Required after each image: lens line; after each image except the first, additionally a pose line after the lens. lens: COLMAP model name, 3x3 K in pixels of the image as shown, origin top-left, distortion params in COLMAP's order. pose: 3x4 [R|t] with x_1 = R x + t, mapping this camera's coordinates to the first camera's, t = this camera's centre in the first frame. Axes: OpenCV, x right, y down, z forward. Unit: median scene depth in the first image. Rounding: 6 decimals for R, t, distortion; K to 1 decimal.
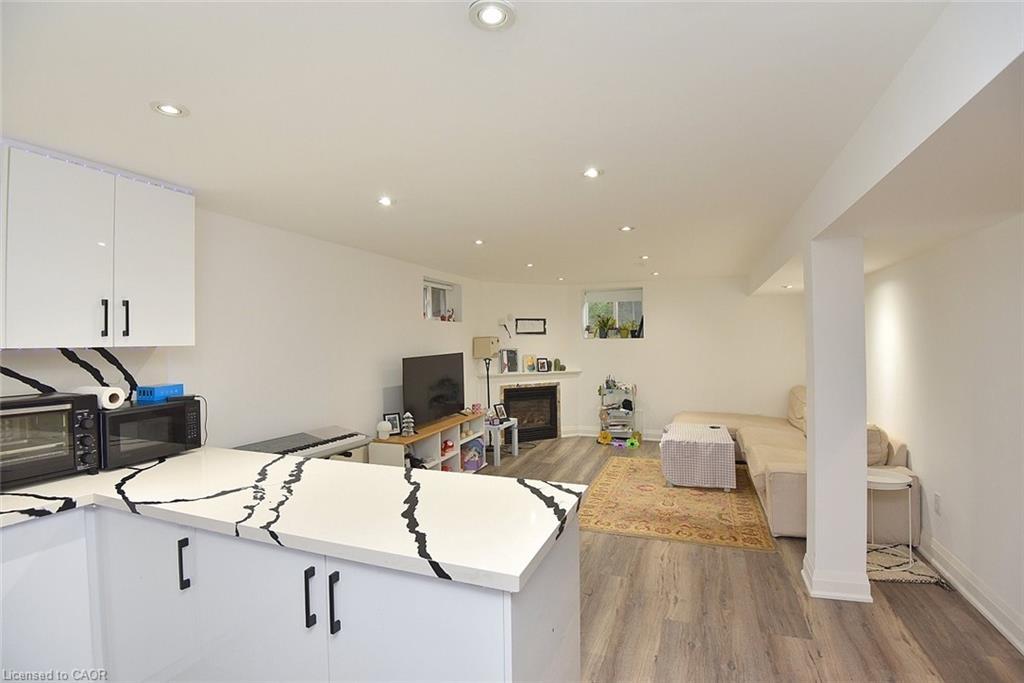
lens RADIAL K [[475.0, 0, 513.6], [0, 475.0, 342.2], [0, 0, 1]] dist [-0.032838, -0.001940]
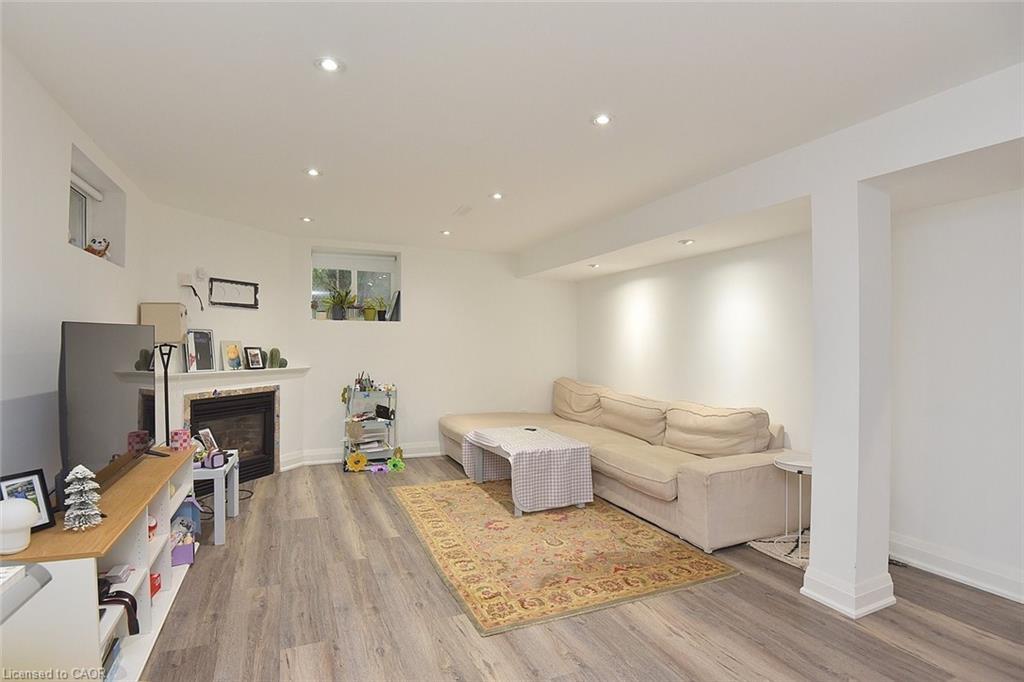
lens RADIAL K [[515.6, 0, 510.3], [0, 515.6, 347.5], [0, 0, 1]] dist [-0.029277, -0.005653]
pose [[0.731206, 0.008000, 0.682110, -0.155821], [-0.010543, 0.999944, -0.000425, 0.032438], [-0.682076, -0.006881, 0.731249, 0.303158]]
